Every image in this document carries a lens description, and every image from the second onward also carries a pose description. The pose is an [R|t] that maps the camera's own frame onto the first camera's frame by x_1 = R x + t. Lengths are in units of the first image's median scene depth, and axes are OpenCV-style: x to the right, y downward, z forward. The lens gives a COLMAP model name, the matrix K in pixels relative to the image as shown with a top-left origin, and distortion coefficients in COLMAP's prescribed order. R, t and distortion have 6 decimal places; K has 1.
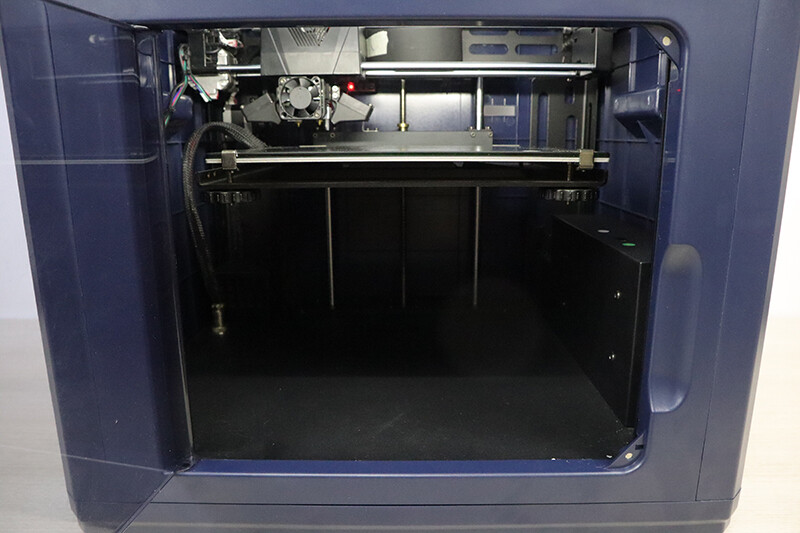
lens RADIAL K [[581.5, 0, 400.0], [0, 581.5, 266.5], [0, 0, 1]] dist [-0.112795, 0.070568]
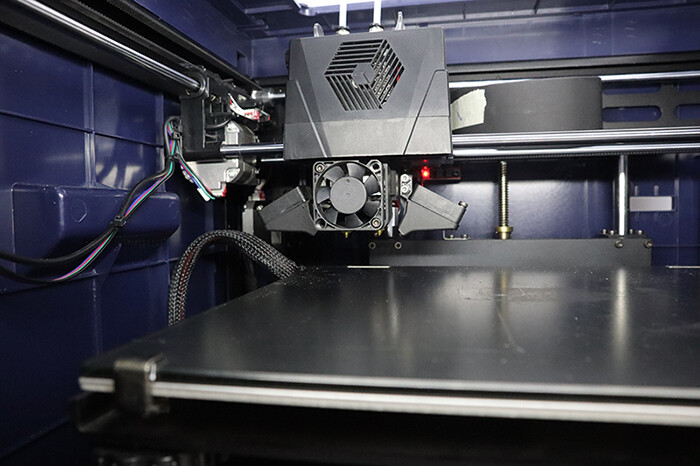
lens RADIAL K [[508.8, 0, 350.0], [0, 508.8, 233.0], [0, 0, 1]] dist [-0.112795, 0.070568]
pose [[0.982673, -0.004340, -0.185294, -0.070820], [-0.028446, 0.984350, -0.173913, -0.155783], [0.183149, 0.176171, 0.967171, 0.474658]]
